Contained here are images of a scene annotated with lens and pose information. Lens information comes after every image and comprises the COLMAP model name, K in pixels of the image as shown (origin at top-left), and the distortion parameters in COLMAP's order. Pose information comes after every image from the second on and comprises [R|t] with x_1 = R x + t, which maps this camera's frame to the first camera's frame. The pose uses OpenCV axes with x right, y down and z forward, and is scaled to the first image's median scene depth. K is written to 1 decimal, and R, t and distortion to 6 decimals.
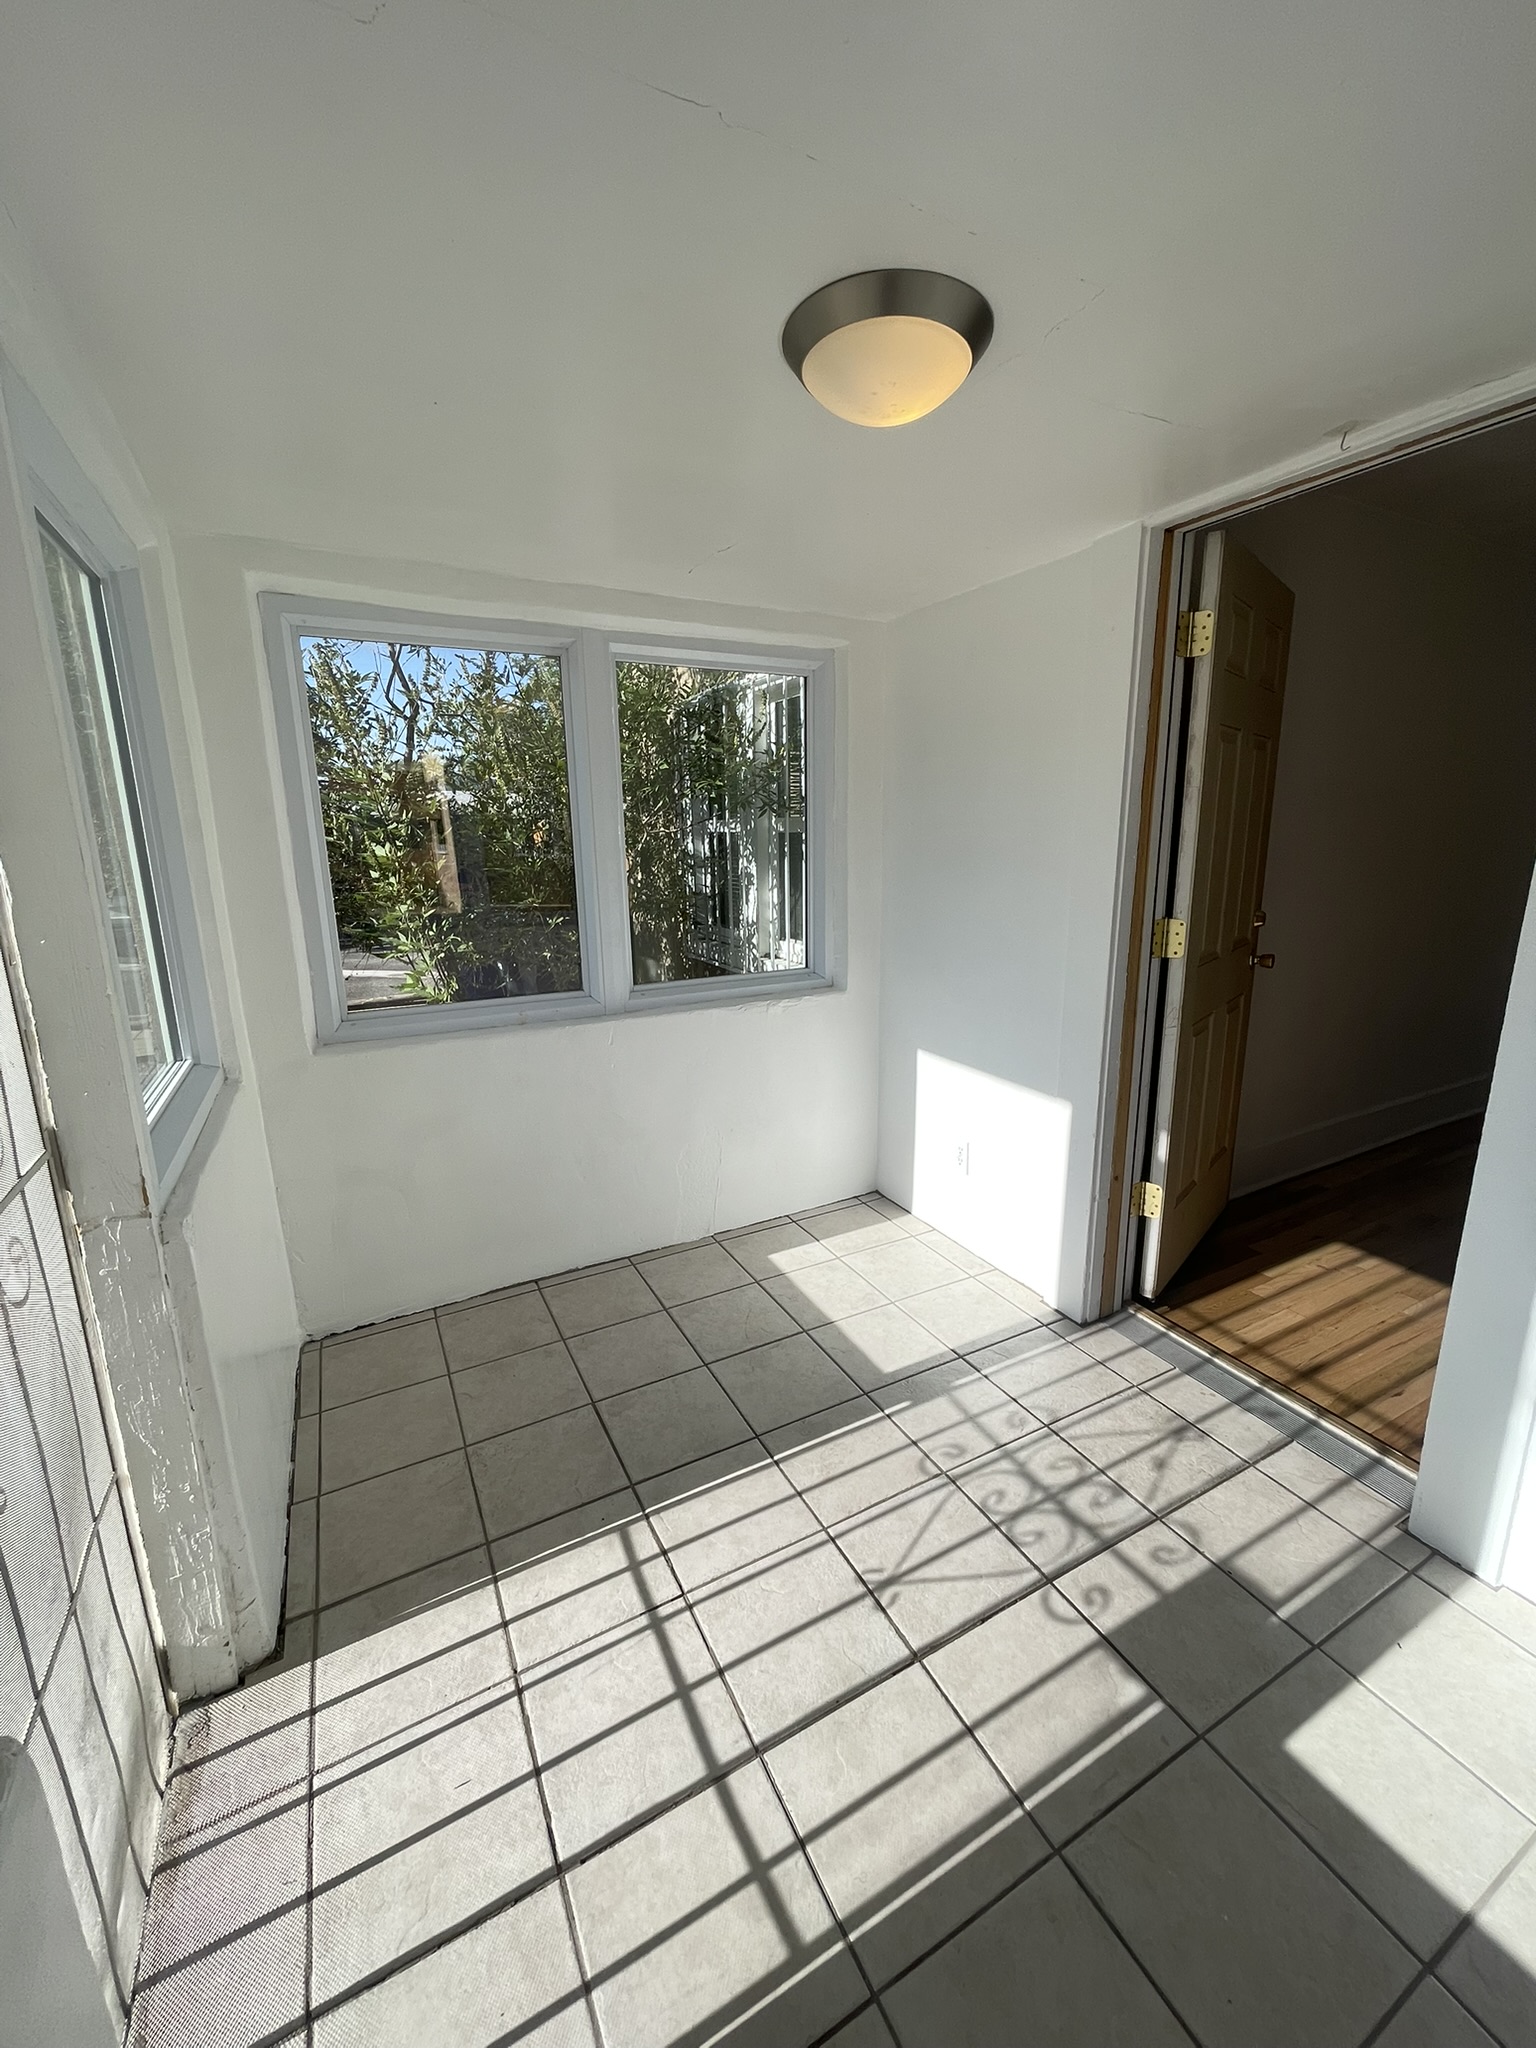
lens RADIAL K [[826.8, 0, 771.2], [0, 826.8, 962.5], [0, 0, 1]] dist [-0.038825, 0.012378]
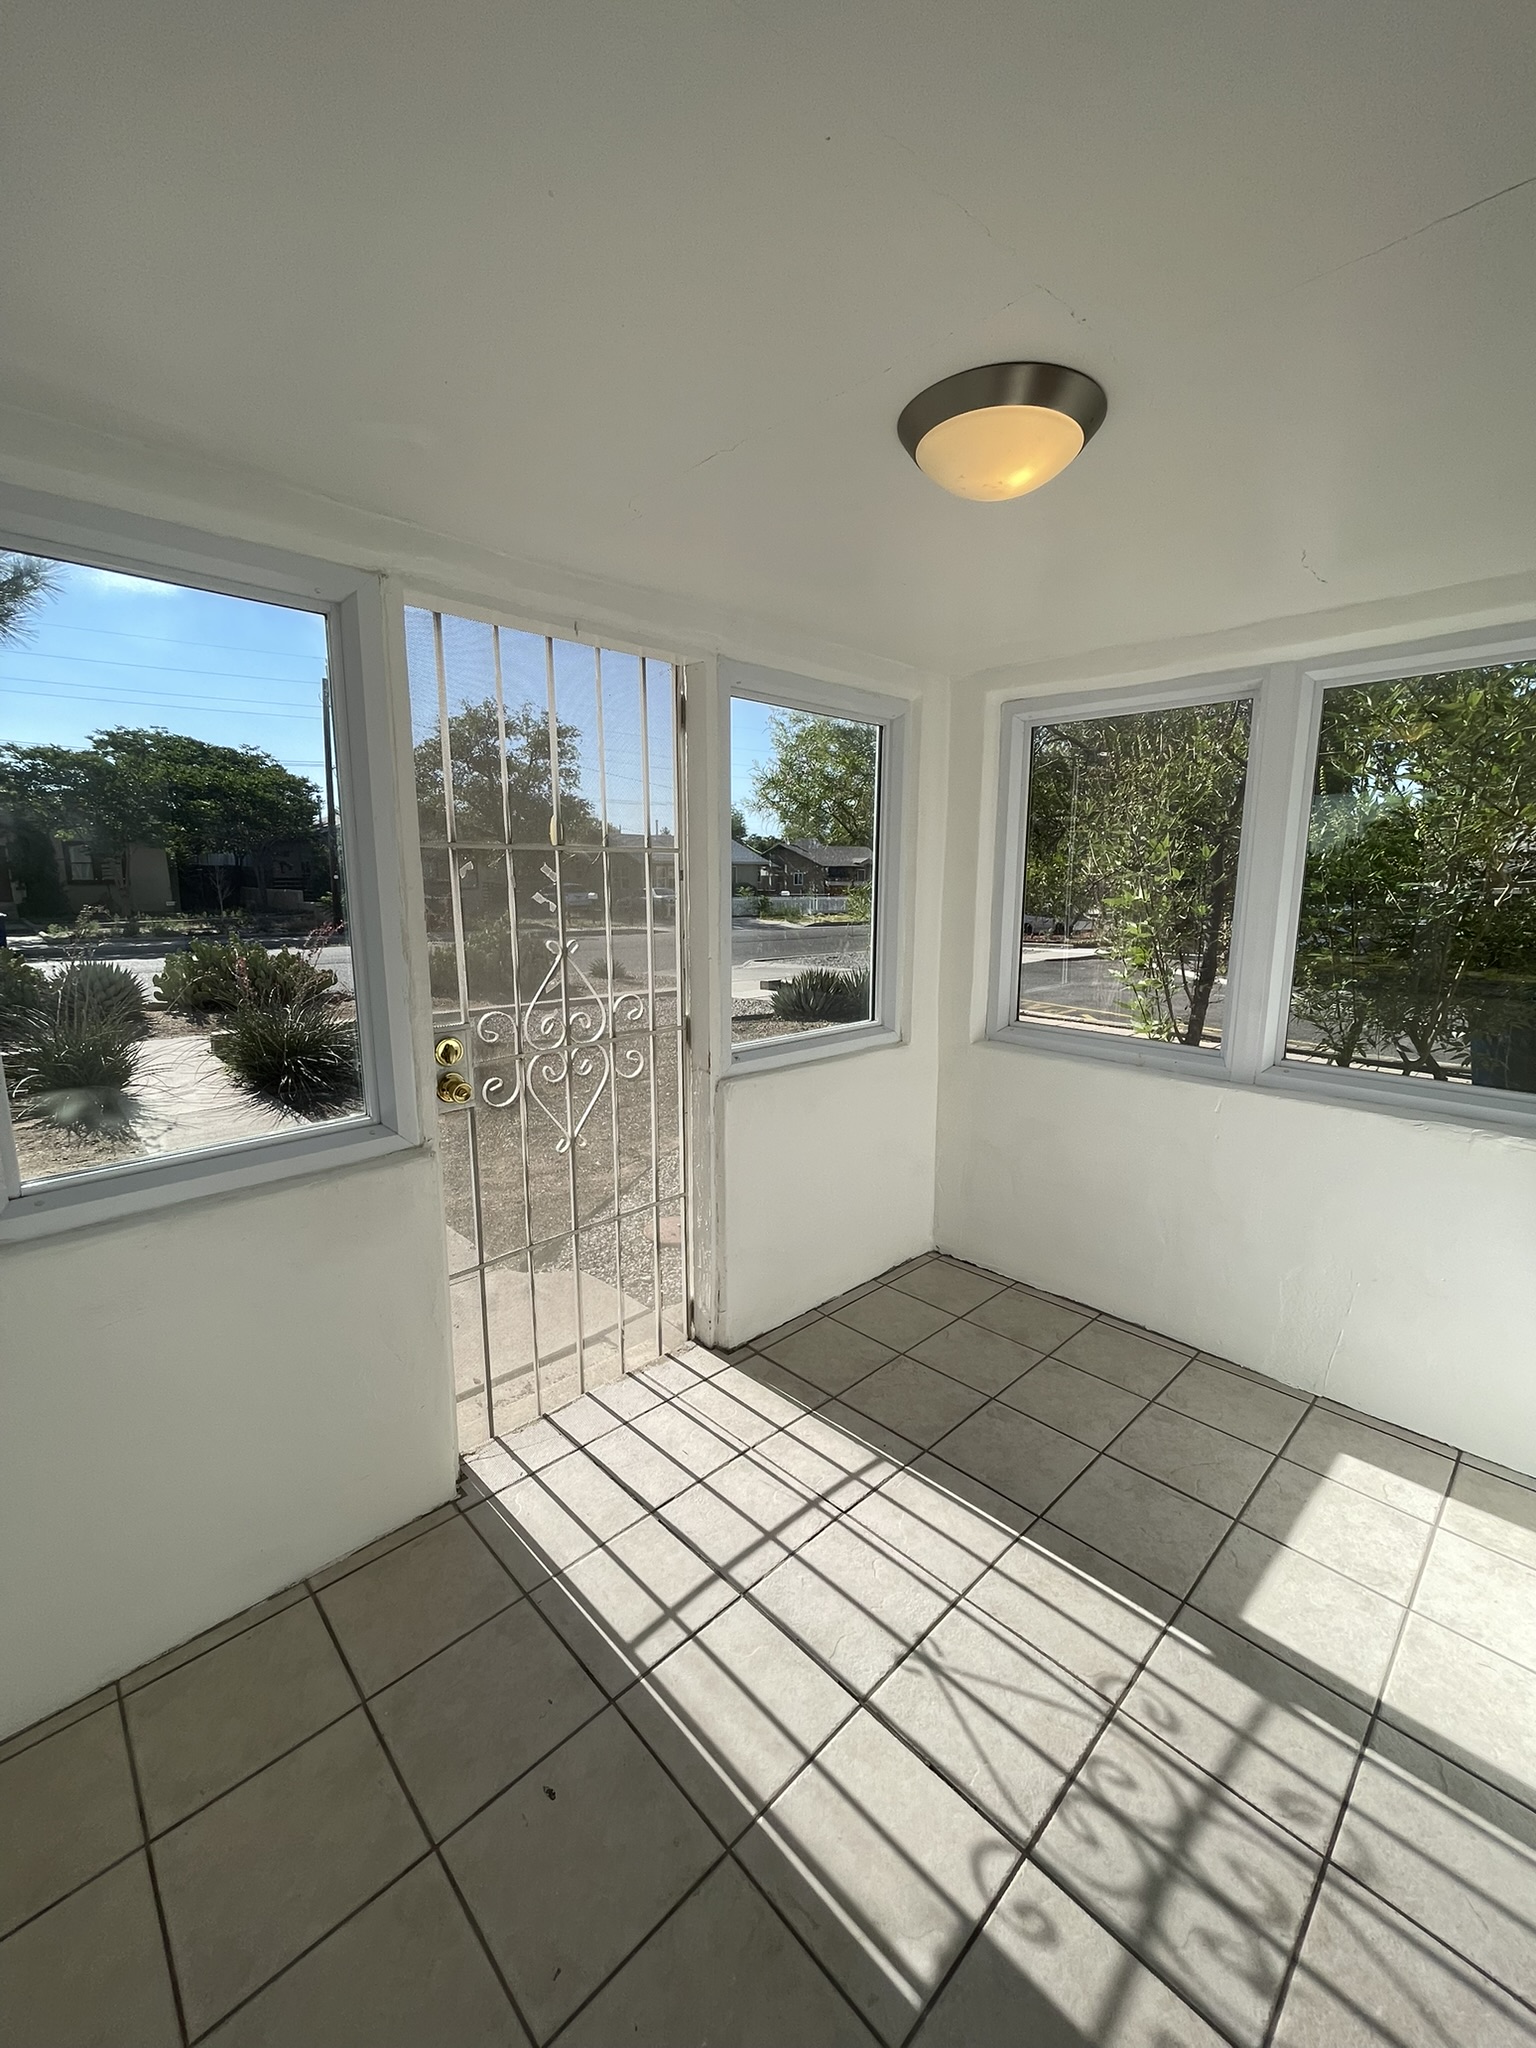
lens RADIAL K [[822.2, 0, 768.9], [0, 822.2, 1020.0], [0, 0, 1]] dist [-0.011059, 0.000149]
pose [[0.276990, 0.183549, -0.943179, 0.835826], [-0.157458, 0.976987, 0.143886, -0.088261], [0.947884, 0.108656, 0.299517, 0.430577]]
